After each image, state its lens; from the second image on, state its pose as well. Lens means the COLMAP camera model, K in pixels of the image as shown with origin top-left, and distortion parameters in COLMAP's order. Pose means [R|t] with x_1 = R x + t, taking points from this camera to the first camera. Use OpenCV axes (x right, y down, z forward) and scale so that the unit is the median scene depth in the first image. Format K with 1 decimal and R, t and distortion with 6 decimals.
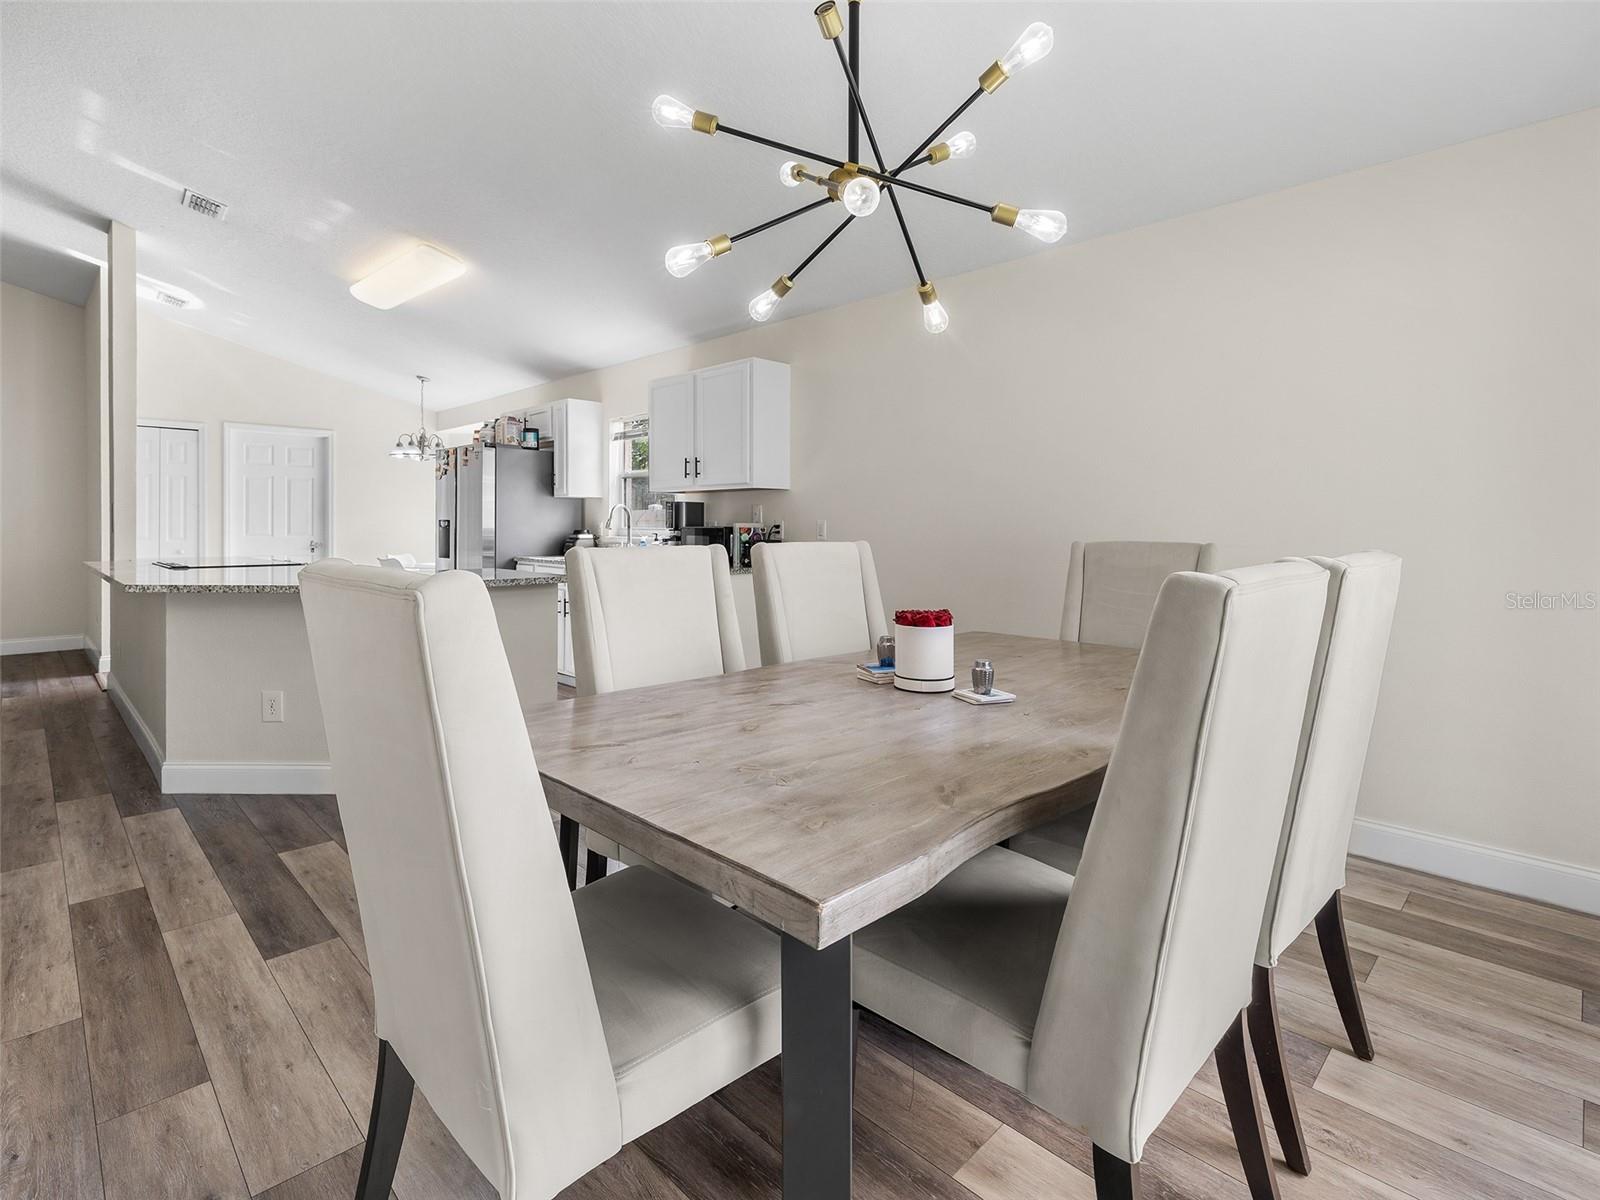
lens RADIAL K [[776.0, 0, 787.8], [0, 776.0, 598.4], [0, 0, 1]] dist [0.000315, -0.000572]
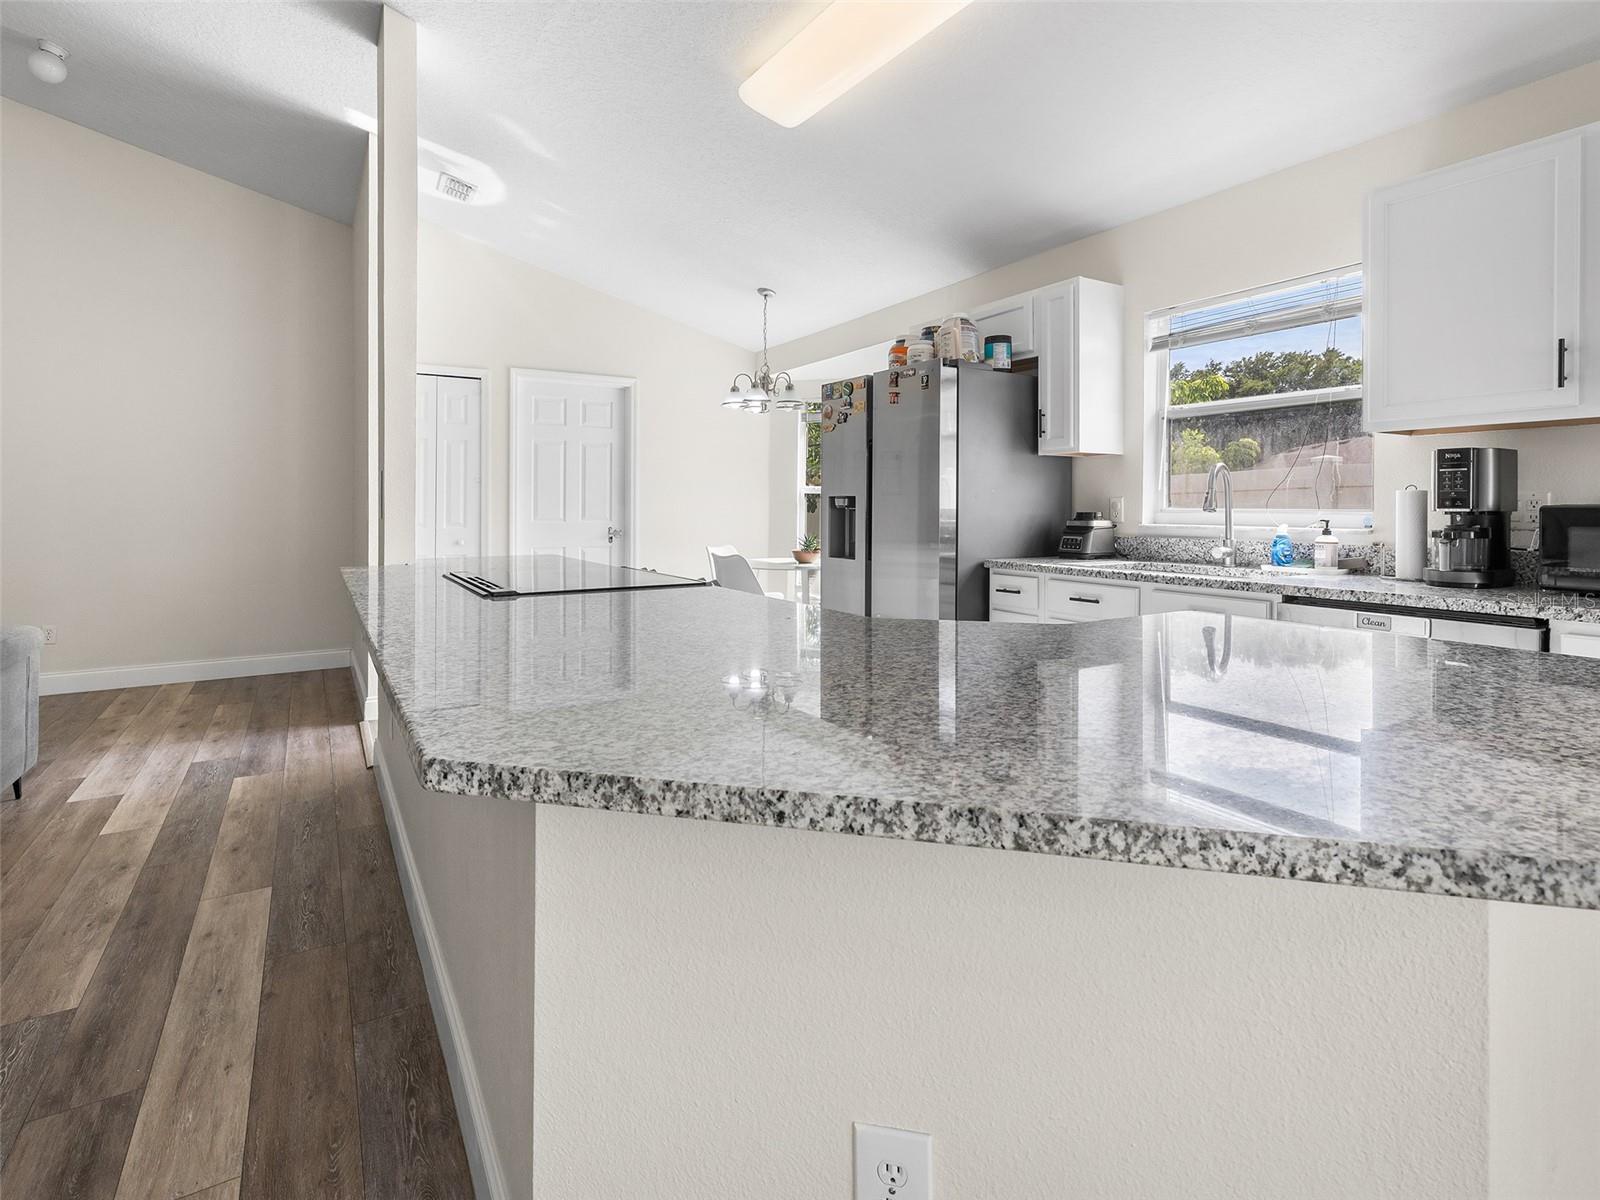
lens RADIAL K [[776.0, 0, 787.8], [0, 776.0, 598.4], [0, 0, 1]] dist [0.000315, -0.000572]
pose [[0.972488, 0.024259, -0.231688, -0.347197], [-0.018508, 0.999465, 0.026967, -0.036868], [0.232218, -0.021937, 0.972416, 0.399021]]
